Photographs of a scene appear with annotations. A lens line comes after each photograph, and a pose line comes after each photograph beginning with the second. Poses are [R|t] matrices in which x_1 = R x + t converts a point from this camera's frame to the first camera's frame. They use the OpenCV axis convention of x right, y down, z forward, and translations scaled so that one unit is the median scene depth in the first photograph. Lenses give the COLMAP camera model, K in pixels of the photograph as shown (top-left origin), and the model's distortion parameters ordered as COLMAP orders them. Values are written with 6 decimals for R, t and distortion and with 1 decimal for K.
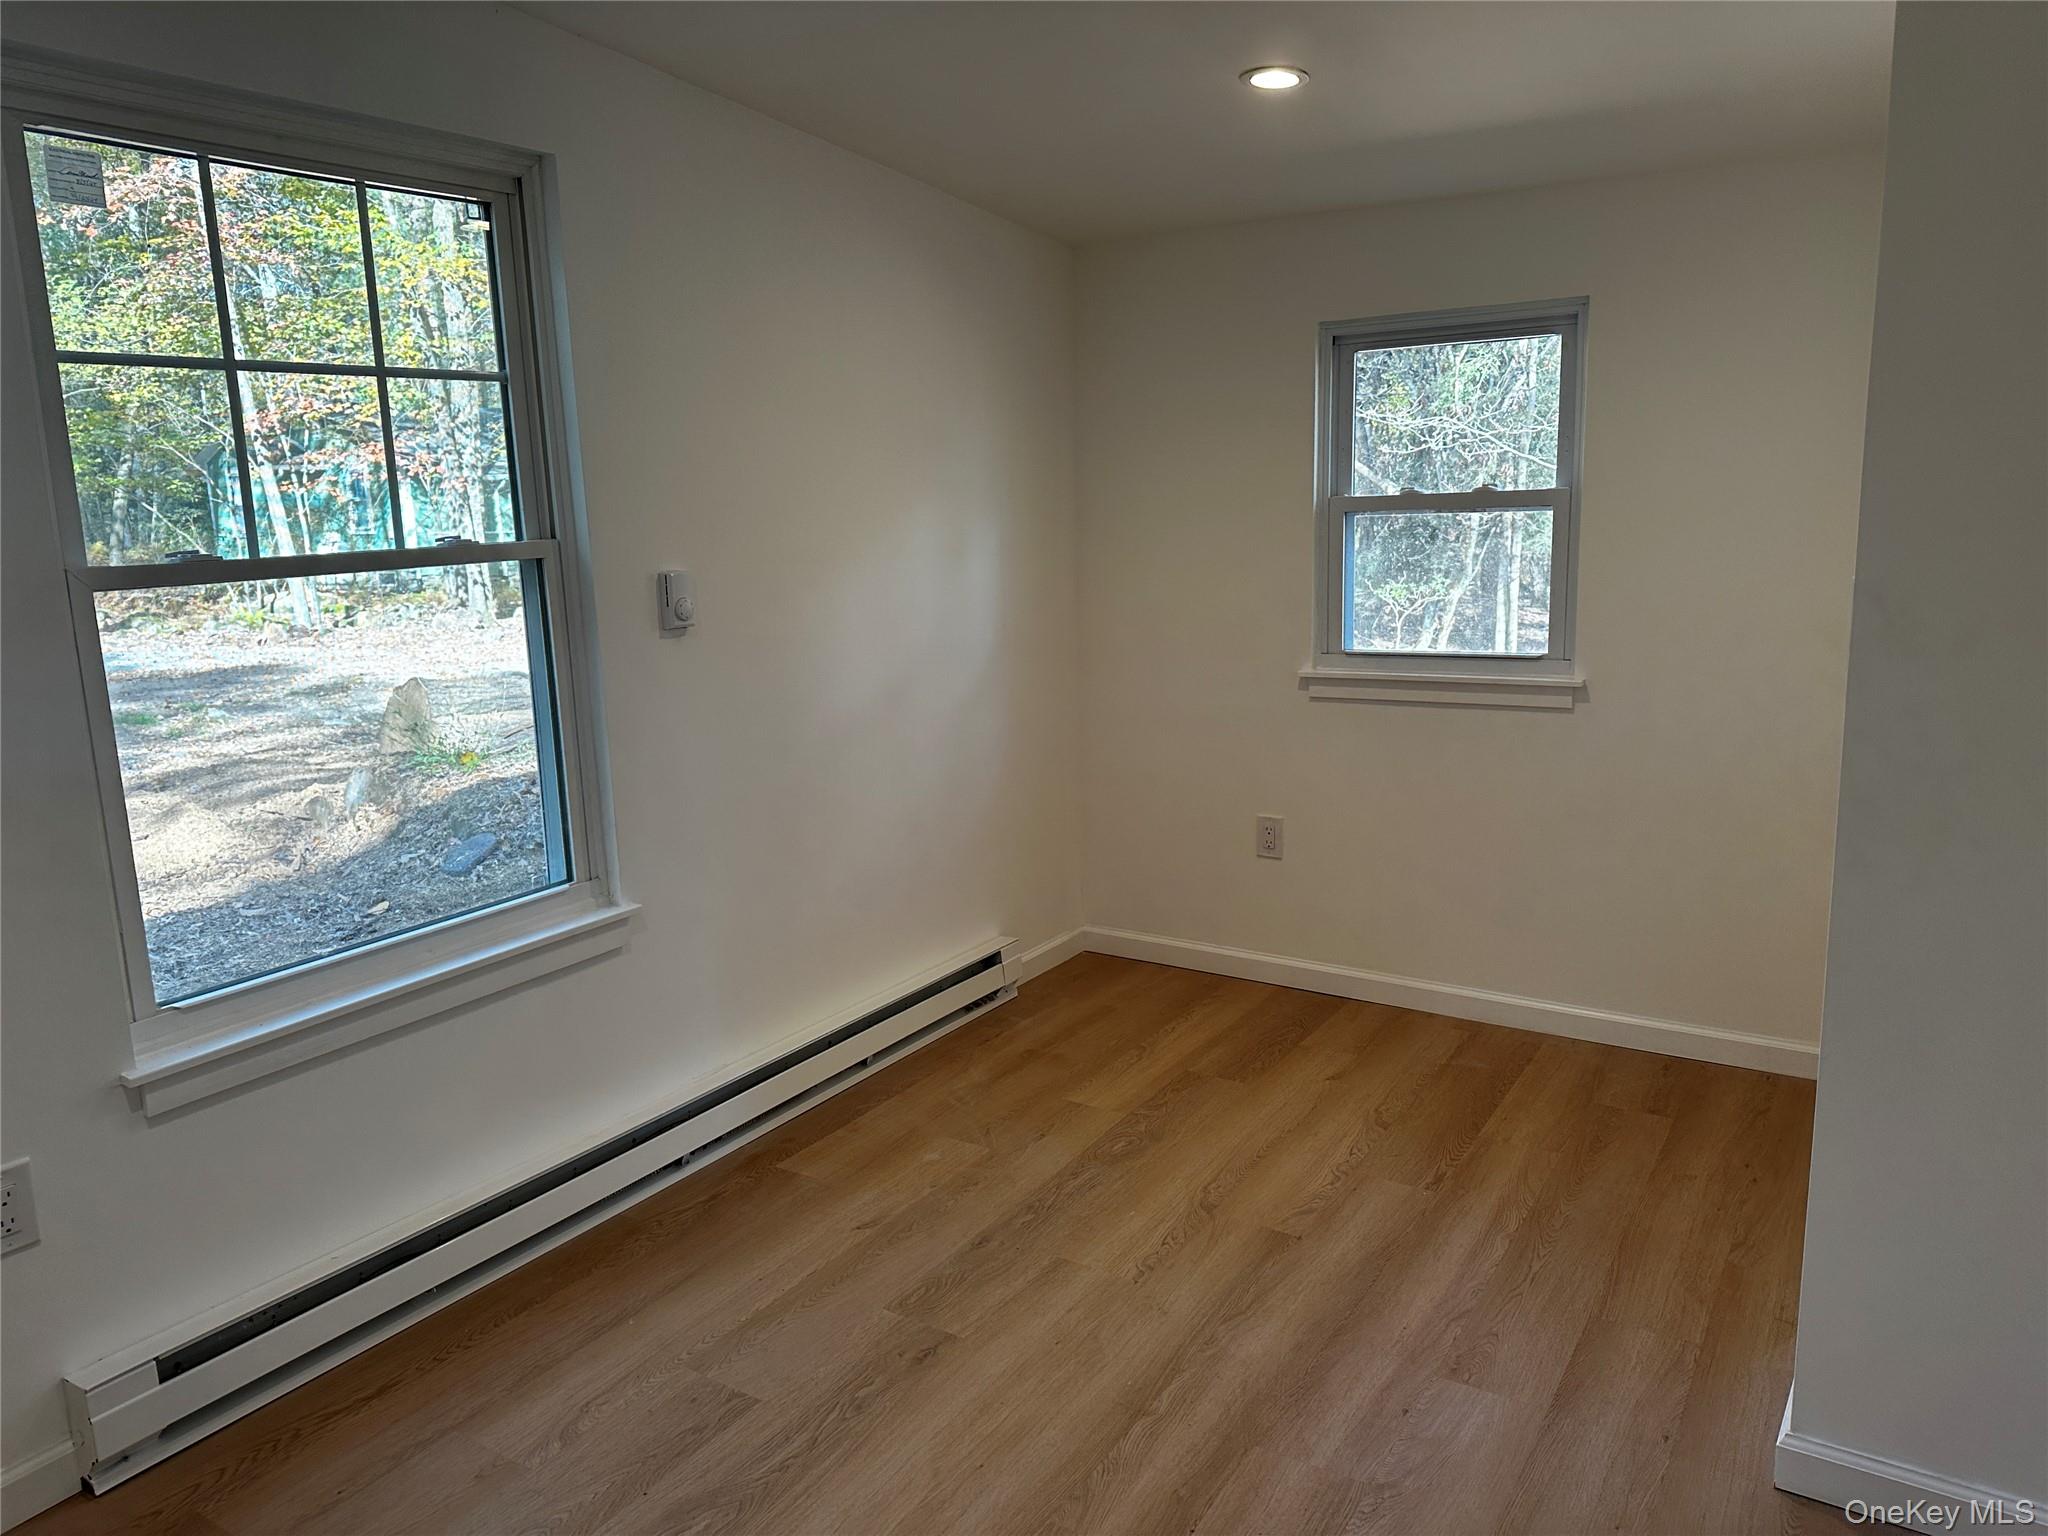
lens RADIAL K [[1439.7, 0, 1038.8], [0, 1439.7, 779.8], [0, 0, 1]] dist [0.029910, -0.024124]
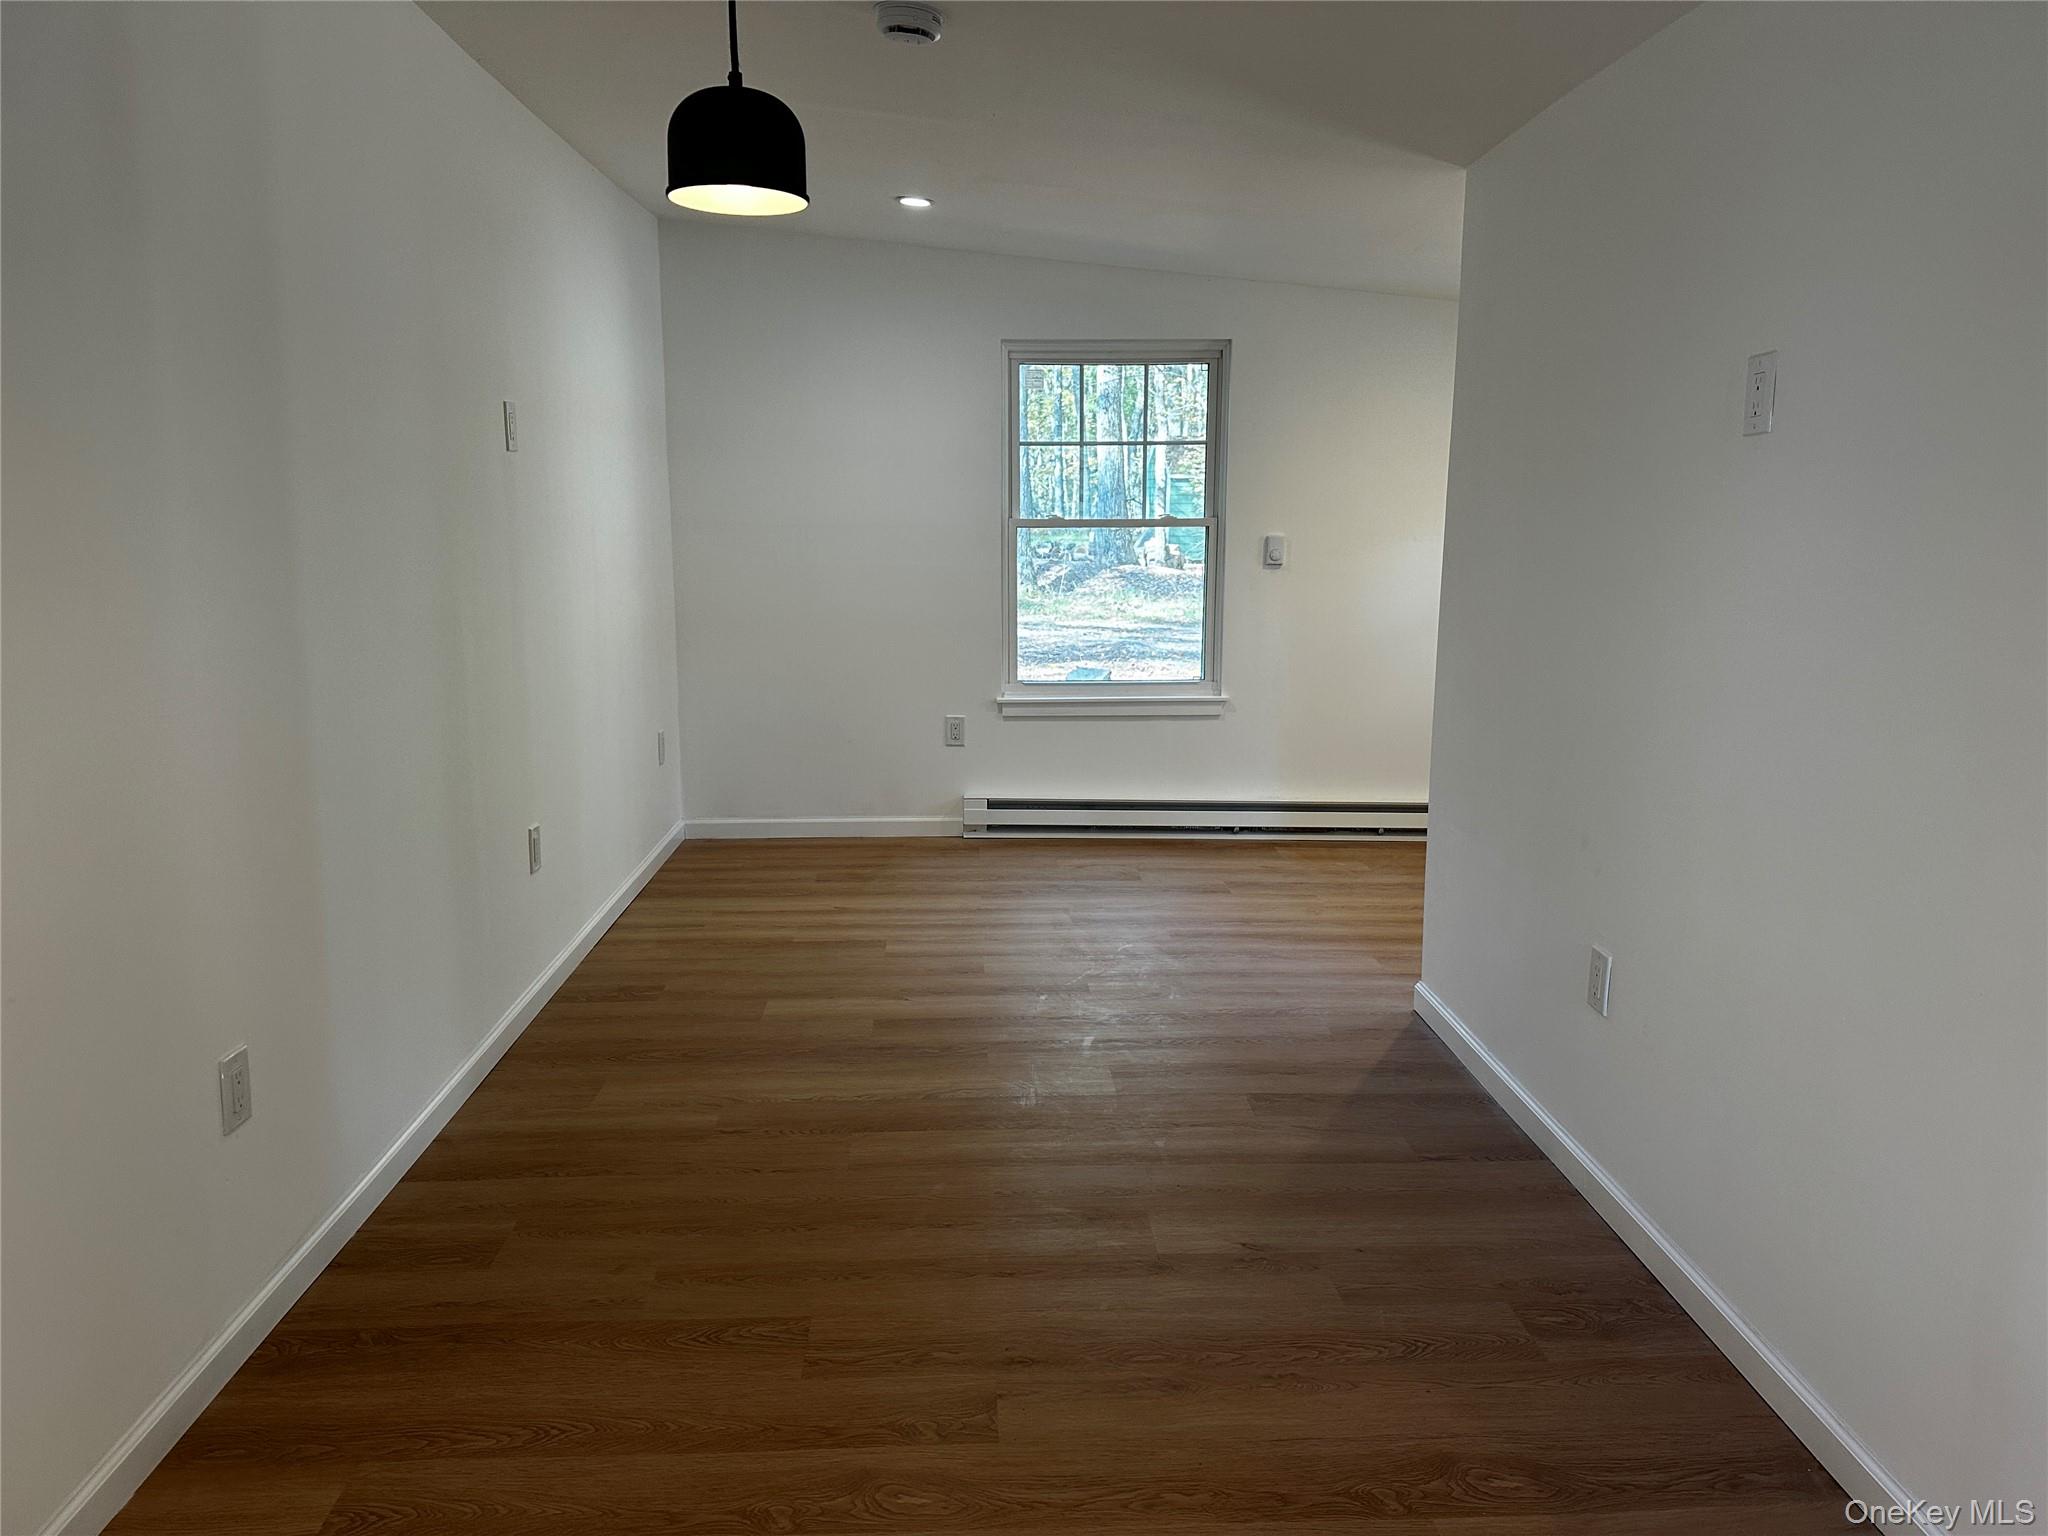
lens RADIAL K [[1439.7, 0, 1038.8], [0, 1439.7, 779.8], [0, 0, 1]] dist [0.029910, -0.024124]
pose [[0.594204, 0.188714, -0.781863, 1.350818], [-0.180391, 0.978590, 0.099103, 0.055192], [0.783825, 0.082154, 0.615524, -0.534739]]
